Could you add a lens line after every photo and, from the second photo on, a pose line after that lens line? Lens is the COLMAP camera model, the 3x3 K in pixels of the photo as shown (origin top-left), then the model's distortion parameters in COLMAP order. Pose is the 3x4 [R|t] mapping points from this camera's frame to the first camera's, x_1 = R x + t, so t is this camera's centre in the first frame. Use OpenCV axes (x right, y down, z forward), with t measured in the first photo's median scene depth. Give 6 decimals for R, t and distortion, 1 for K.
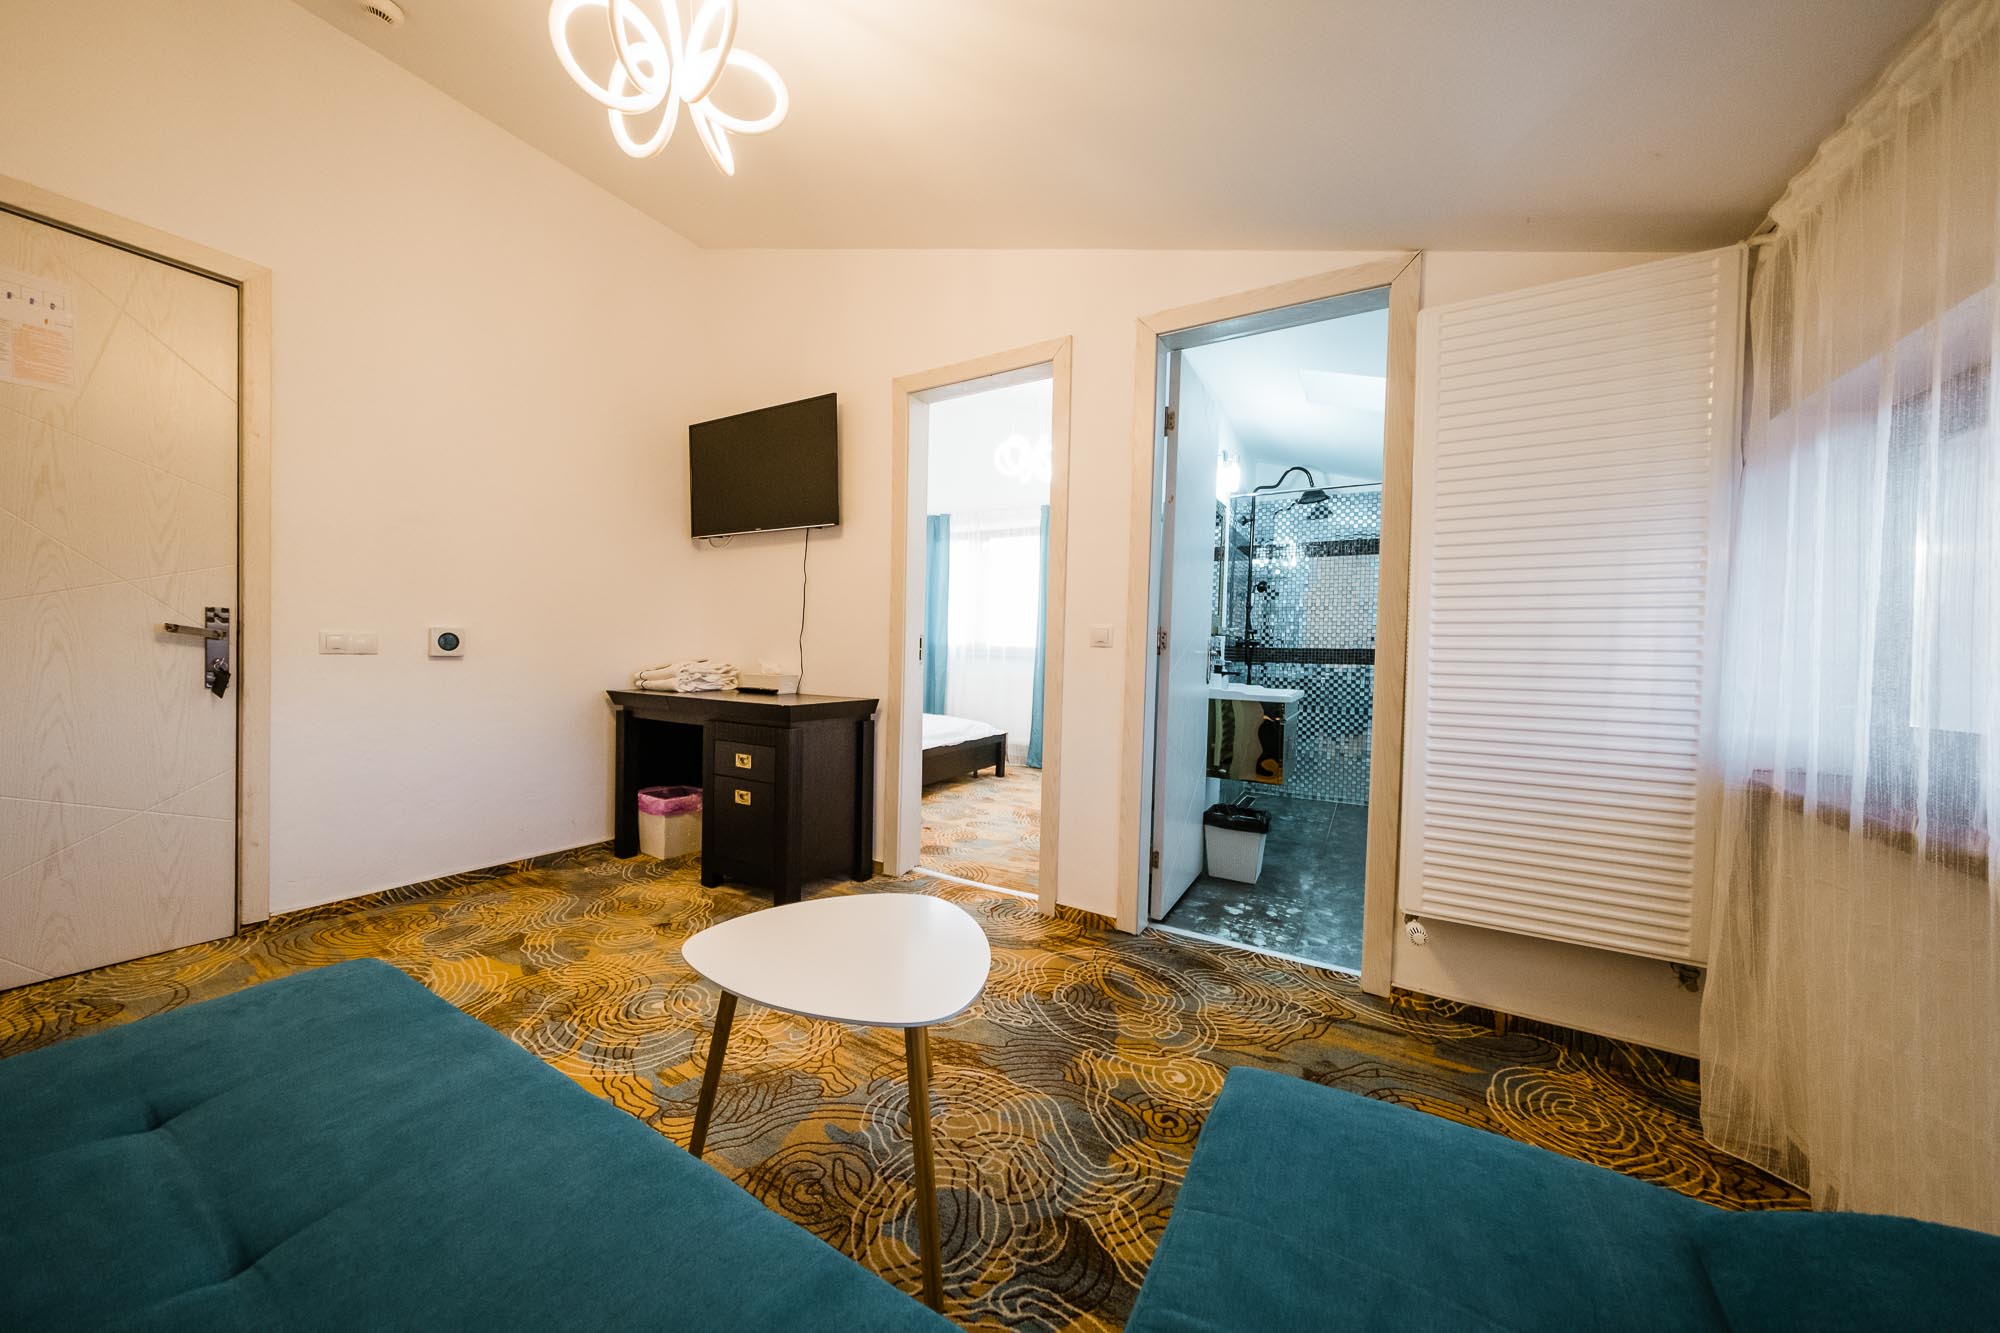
lens RADIAL K [[684.3, 0, 998.7], [0, 684.3, 663.3], [0, 0, 1]] dist [-0.000364, -0.000023]
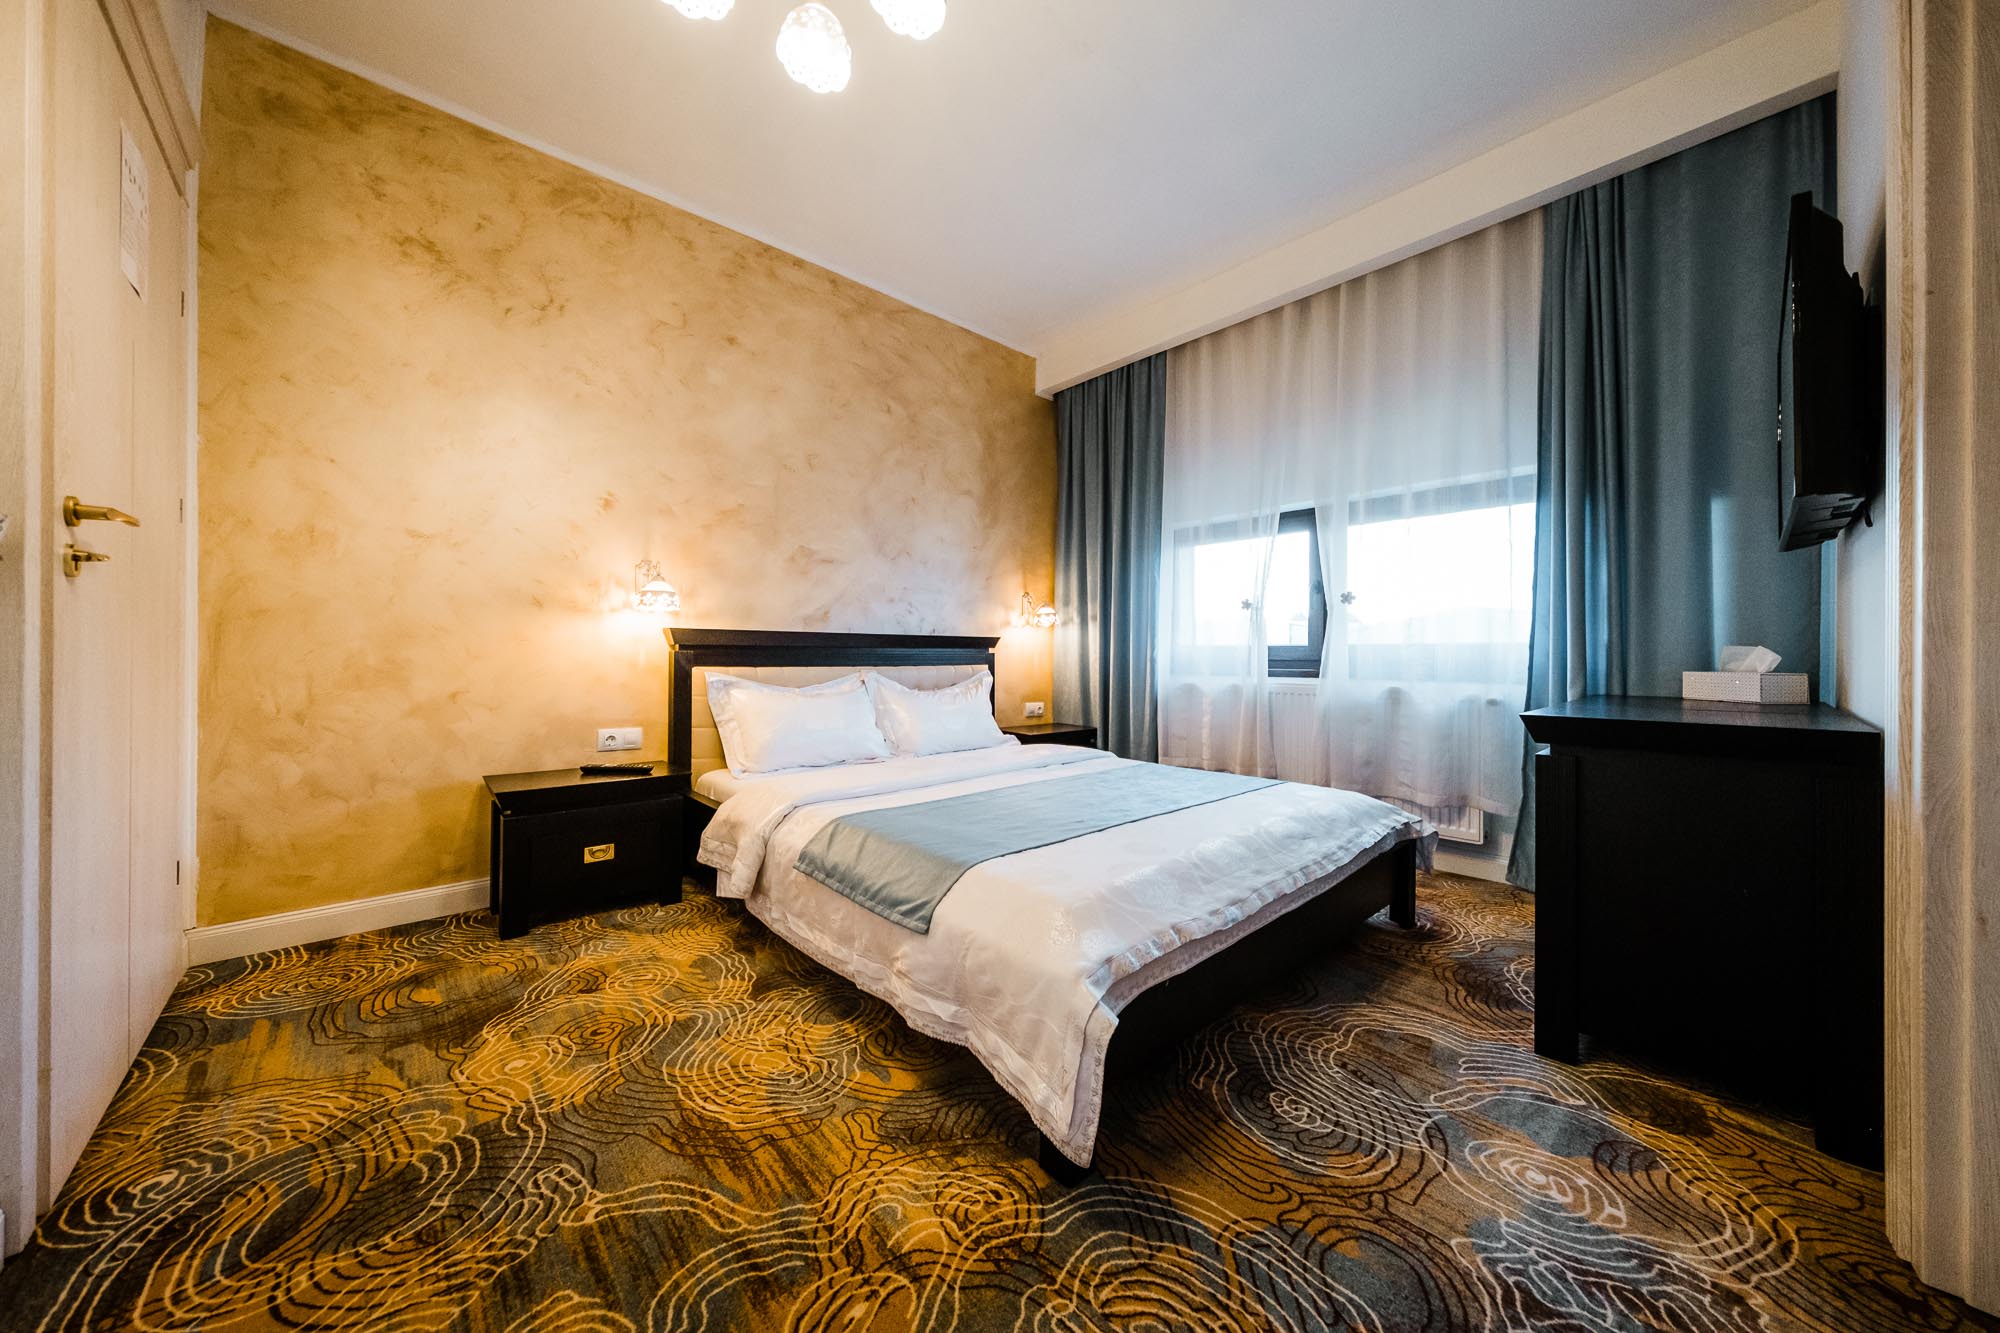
lens RADIAL K [[684.3, 0, 997.7], [0, 684.3, 651.5], [0, 0, 1]] dist [-0.000364, -0.000023]
pose [[-0.954434, -0.035648, 0.296284, -0.576652], [-0.029329, 0.999238, 0.025749, 0.014507], [-0.296976, 0.015886, -0.954753, 1.615307]]
